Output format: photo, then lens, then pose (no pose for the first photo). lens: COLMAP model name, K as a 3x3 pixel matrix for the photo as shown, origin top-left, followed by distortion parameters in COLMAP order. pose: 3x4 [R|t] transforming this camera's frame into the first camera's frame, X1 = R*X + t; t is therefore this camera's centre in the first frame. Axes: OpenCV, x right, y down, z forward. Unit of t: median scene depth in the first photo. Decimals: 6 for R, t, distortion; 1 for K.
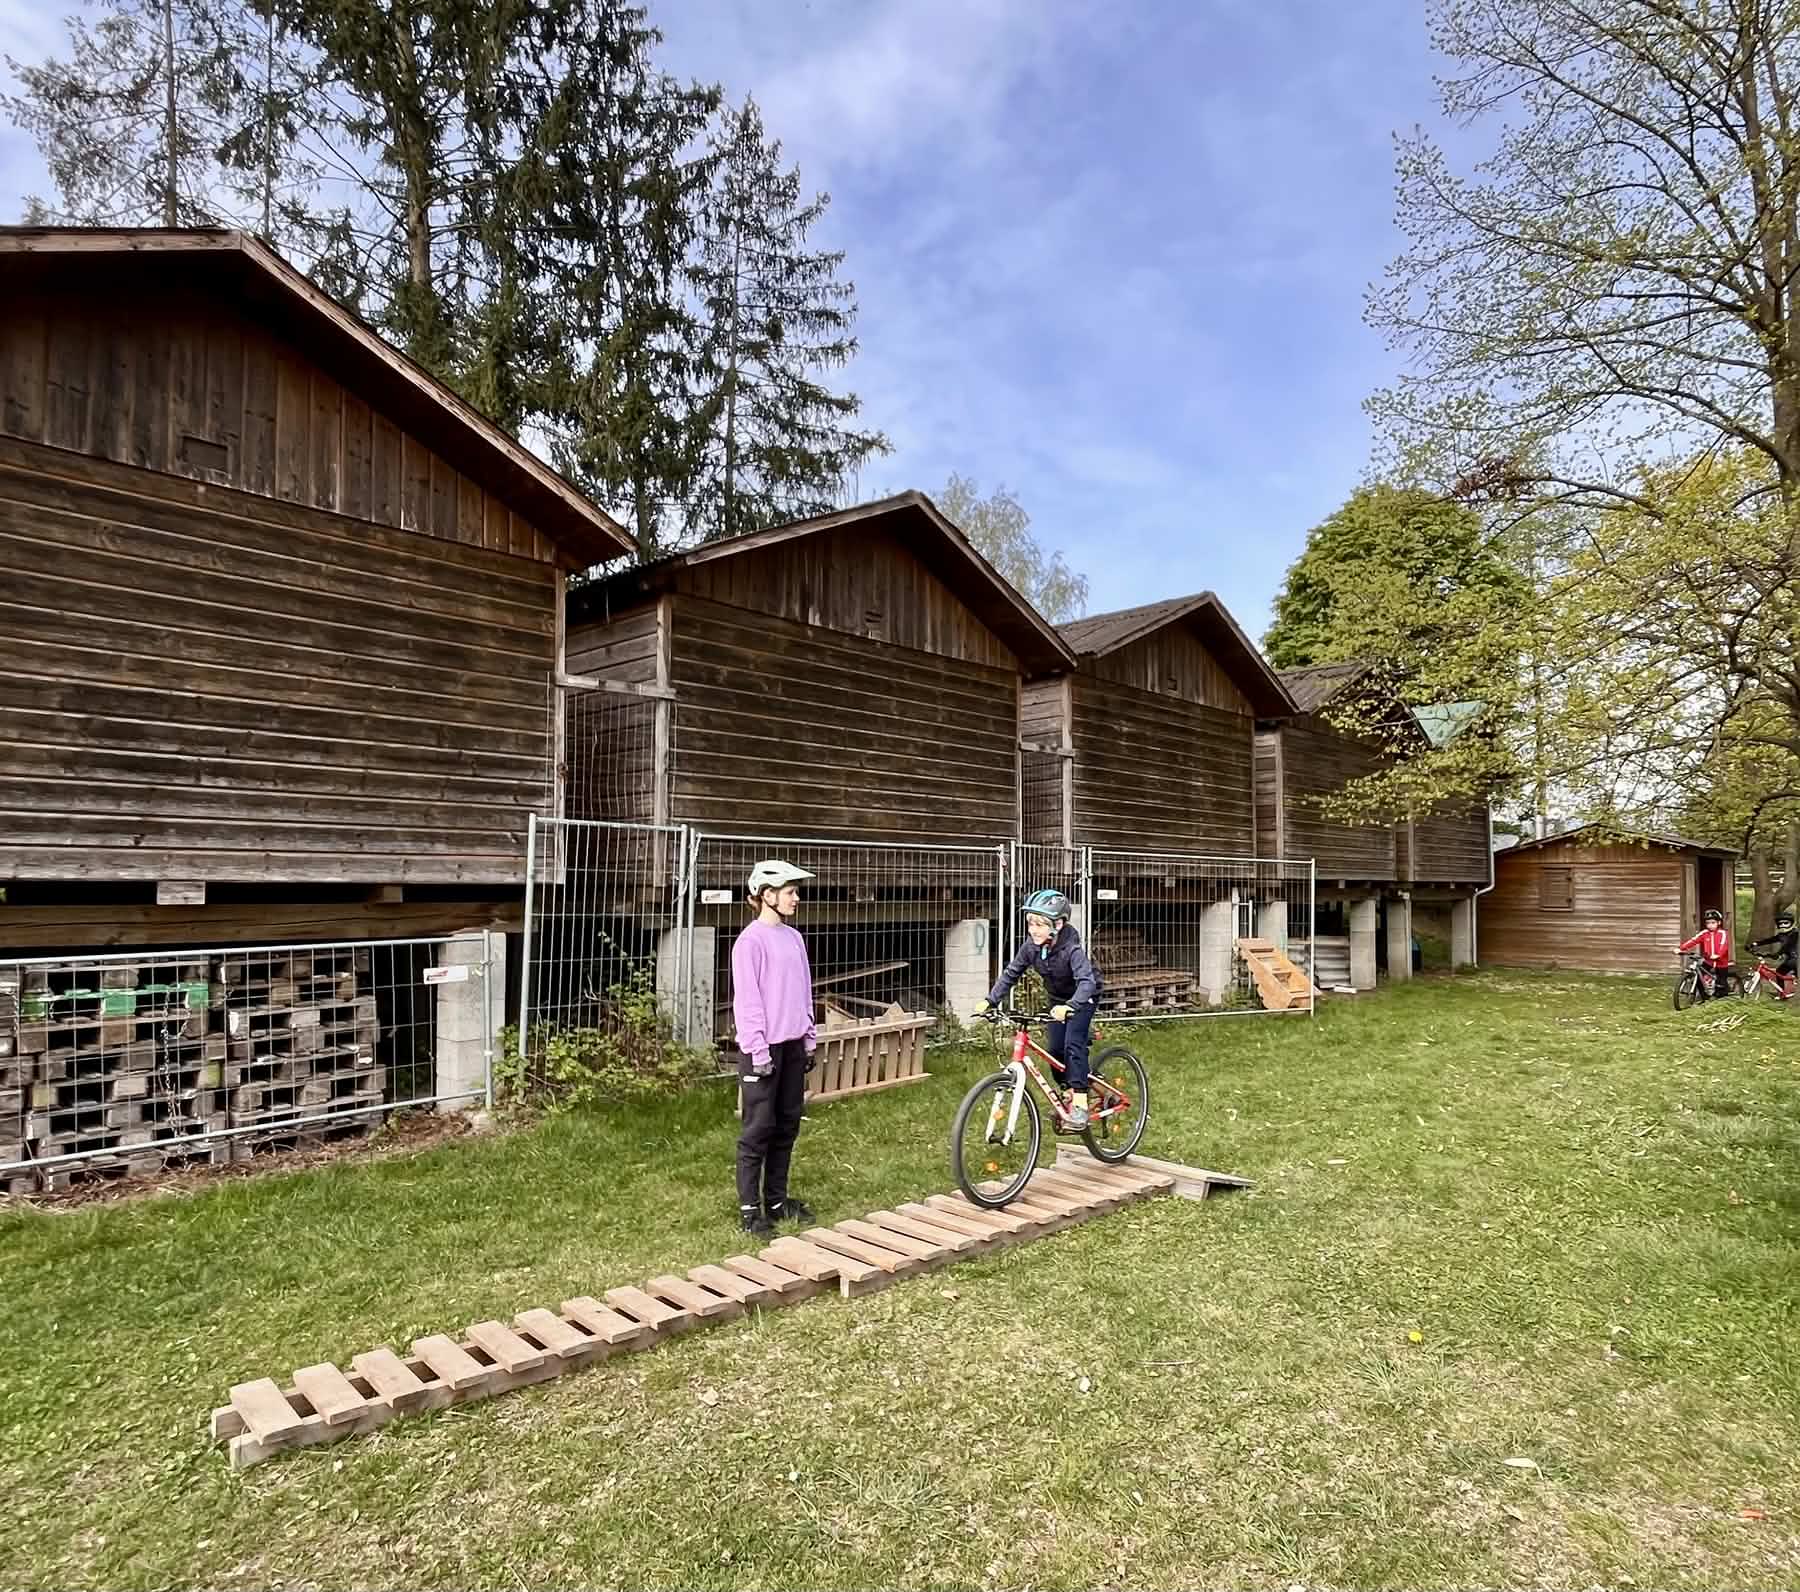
lens RADIAL K [[1117.3, 0, 998.0], [0, 1117.3, 853.0], [0, 0, 1]] dist [-0.001345, 0.000090]
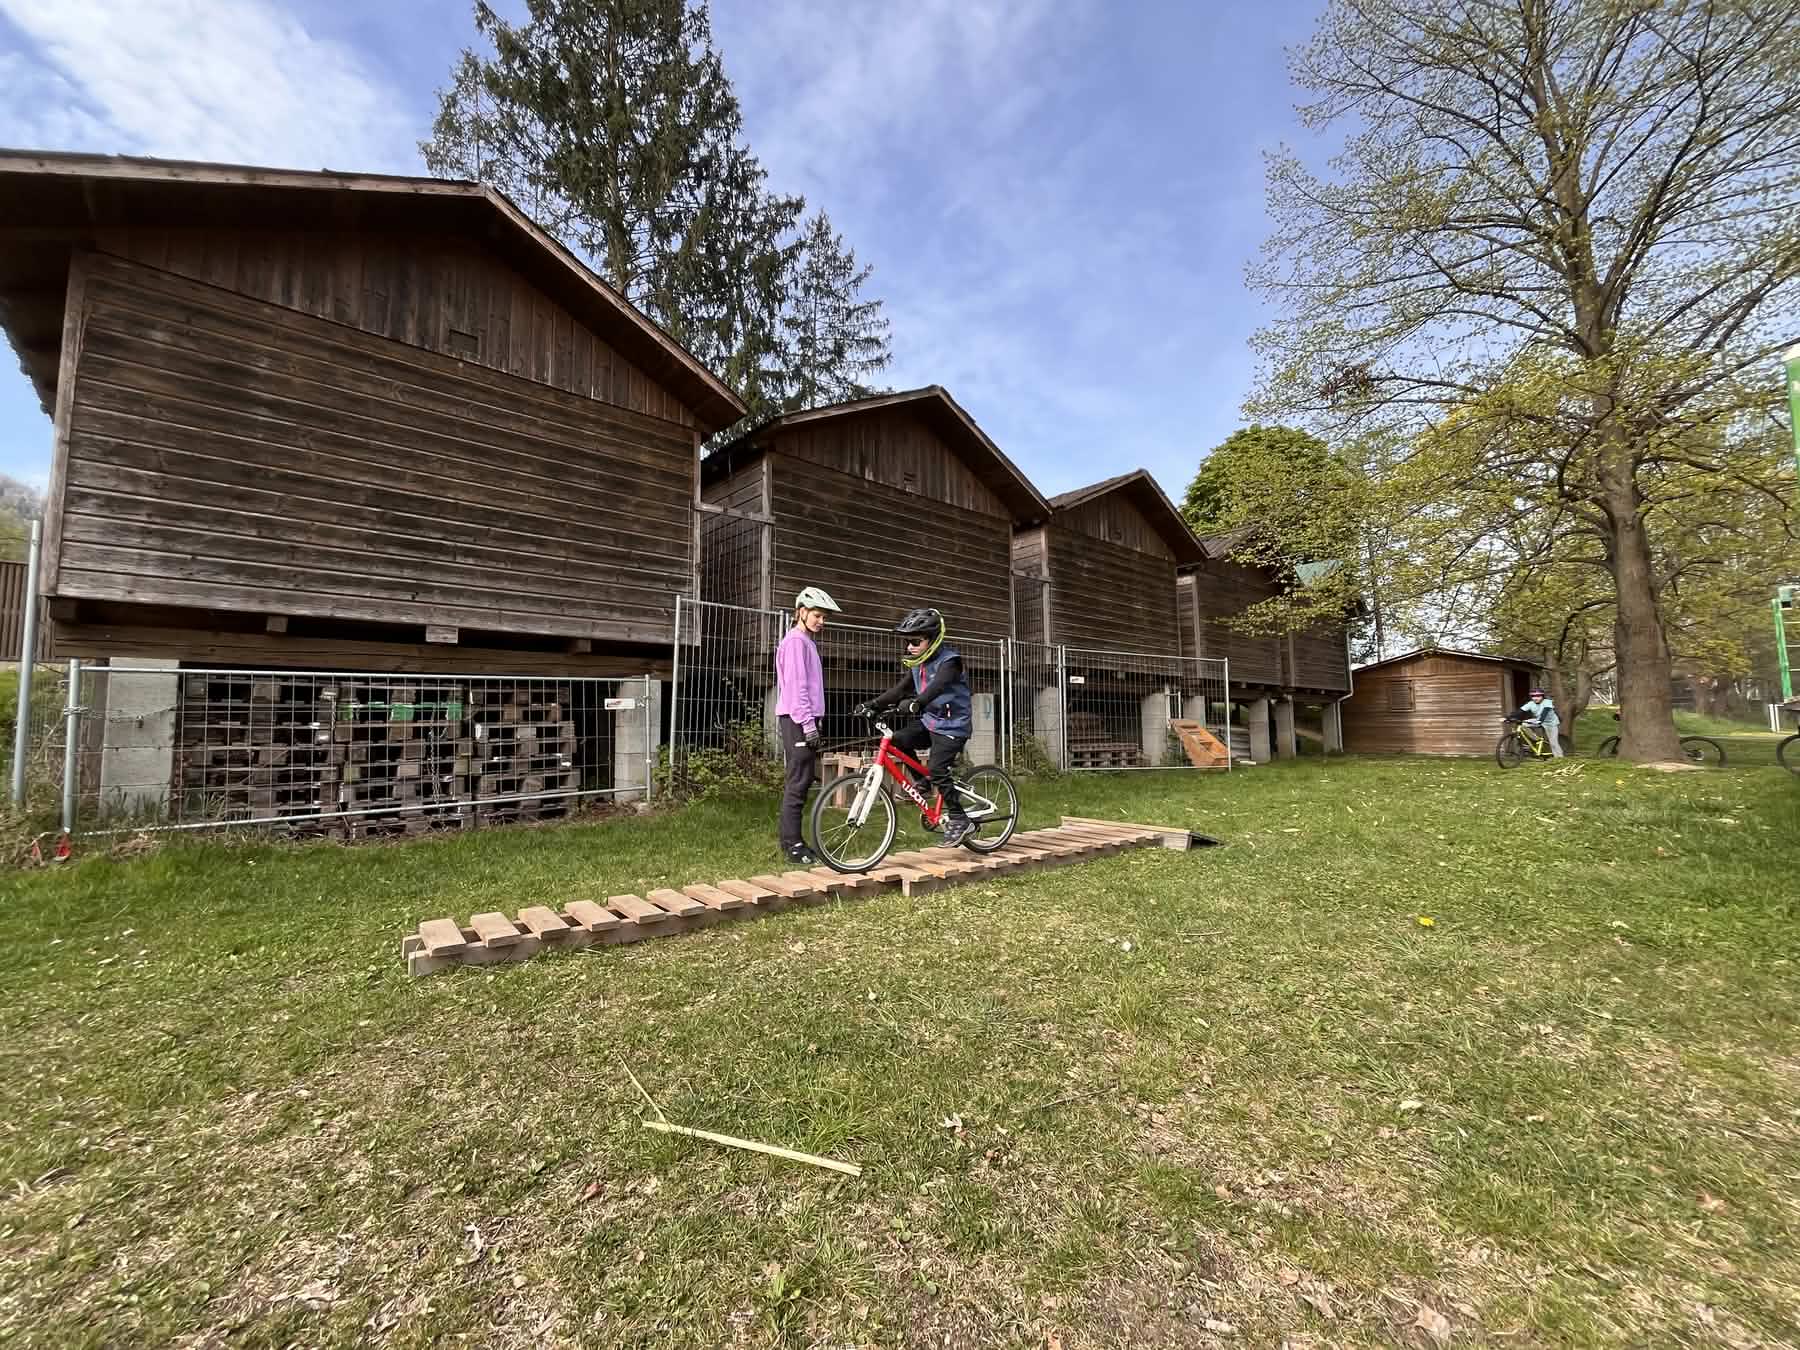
lens RADIAL K [[724.2, 0, 897.5], [0, 724.2, 668.5], [0, 0, 1]] dist [-0.001676, -0.000299]
pose [[0.992407, -0.023072, -0.120816, -0.025963], [0.016743, 0.998447, -0.053139, 0.109170], [0.121854, 0.050713, 0.991252, 0.112404]]
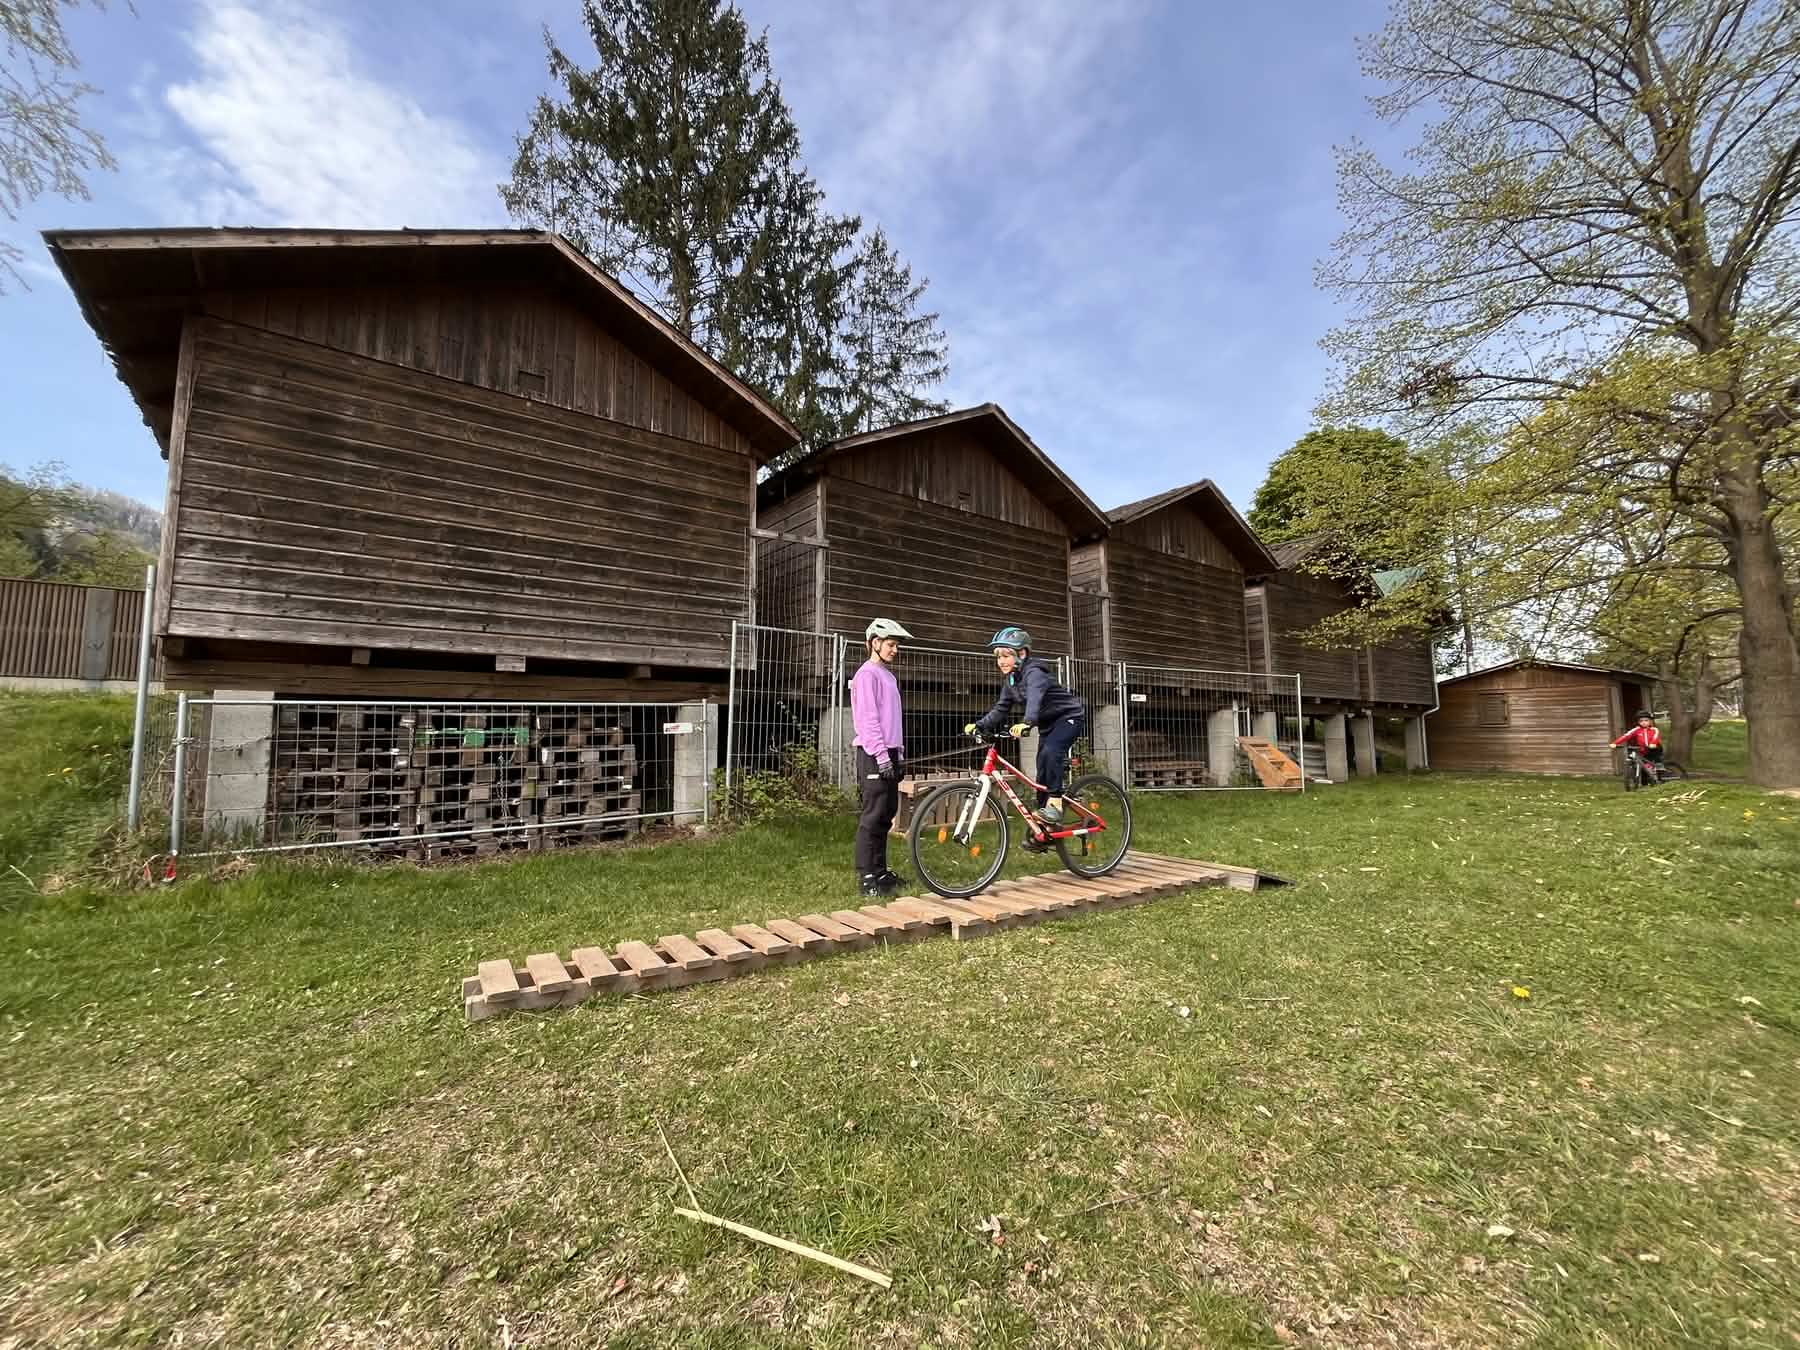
lens RADIAL K [[724.5, 0, 897.5], [0, 724.5, 668.9], [0, 0, 1]] dist [-0.002260, -0.000100]
pose [[0.979250, -0.028141, -0.200695, -0.019612], [0.015189, 0.997718, -0.065782, 0.090082], [0.202088, 0.061369, 0.977443, 0.118192]]
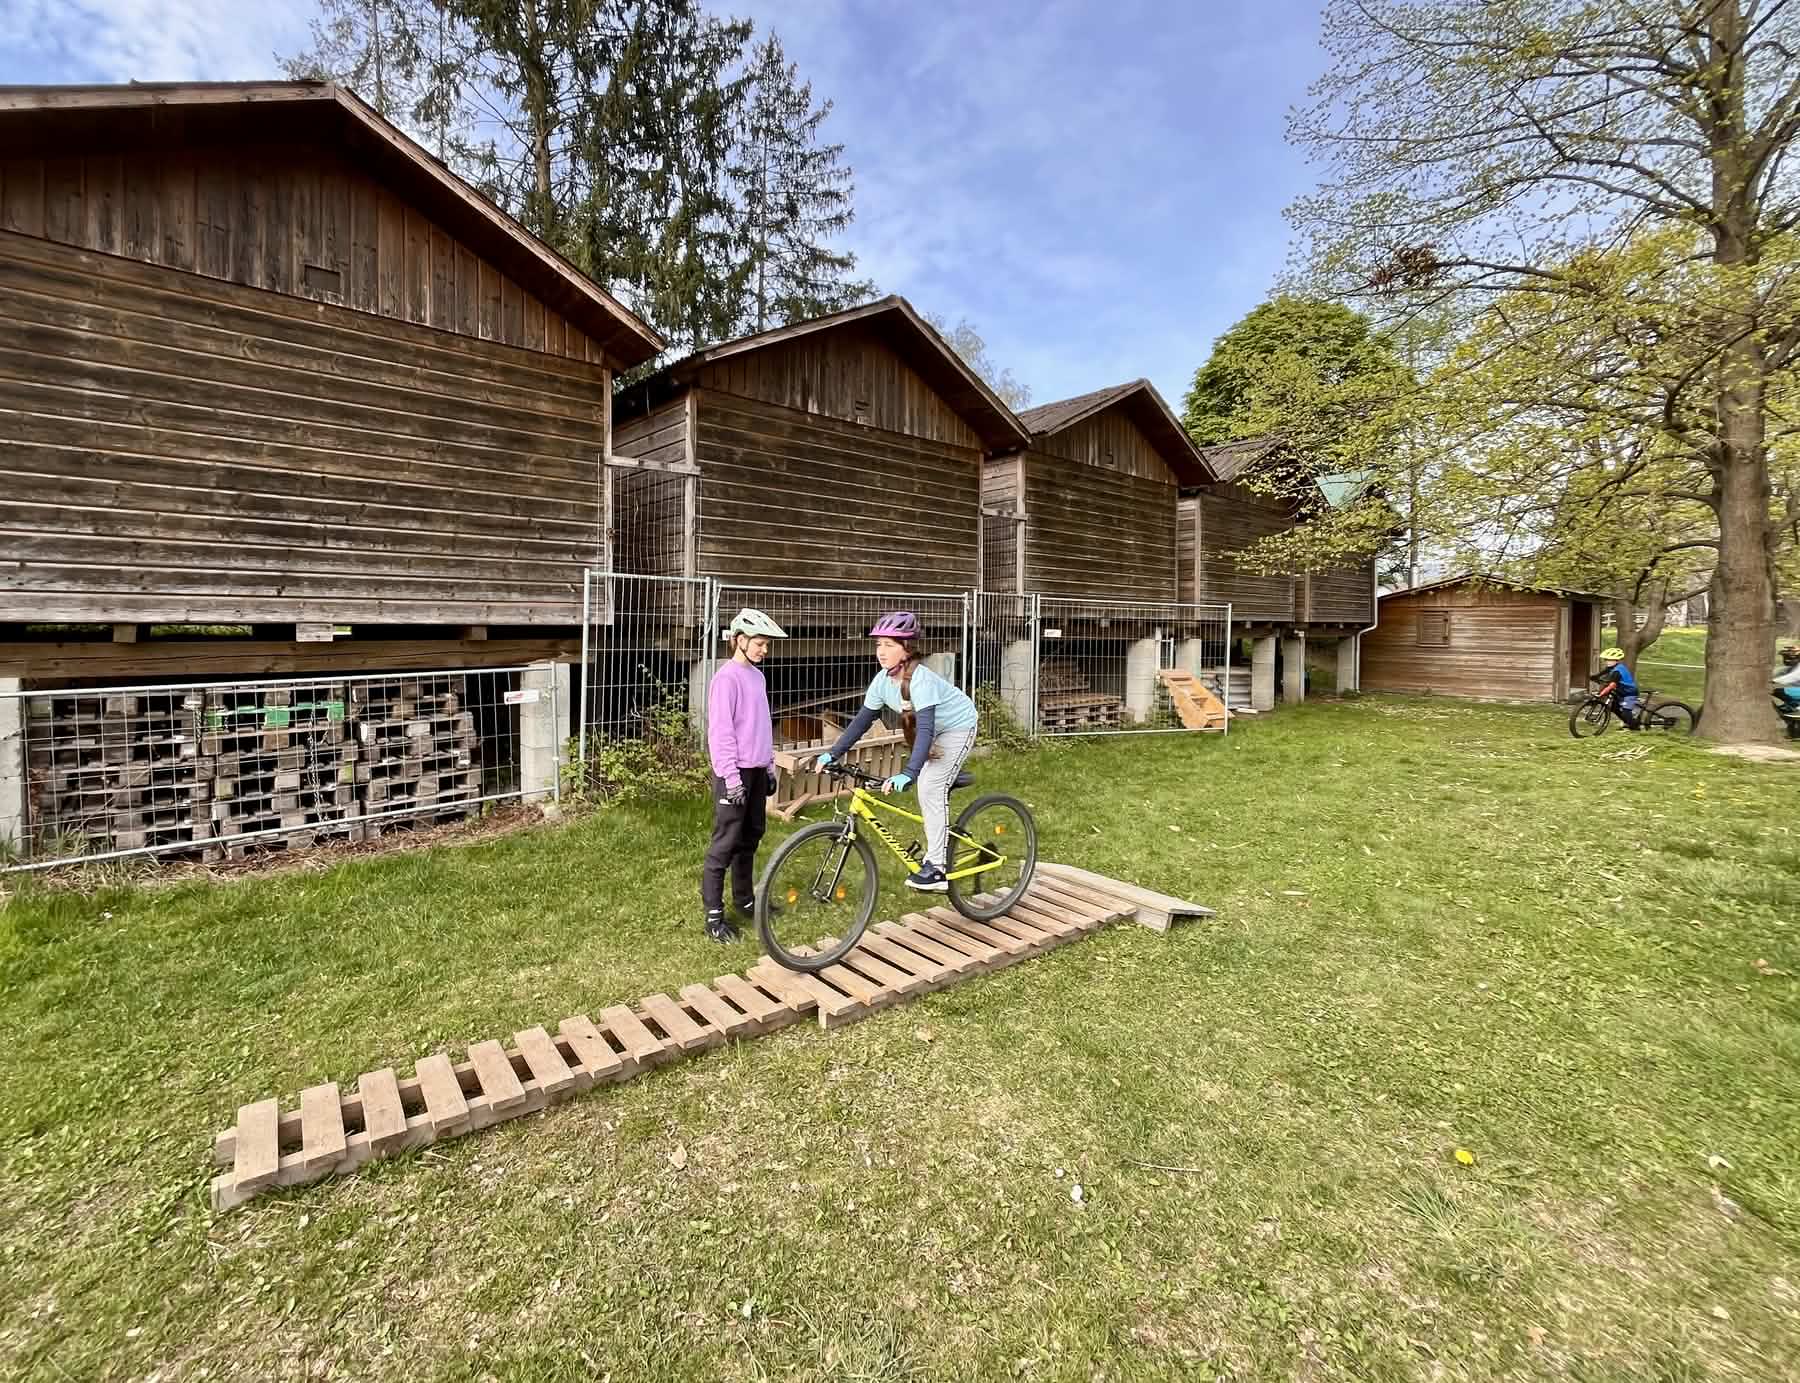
lens RADIAL K [[790.0, 0, 817.0], [0, 790.0, 641.2], [0, 0, 1]] dist [-0.002020, -0.000051]
pose [[0.984758, 0.007789, -0.173754, -0.009892], [0.001515, 0.998575, 0.053349, -0.000914], [0.173922, -0.052799, 0.983343, 0.168824]]
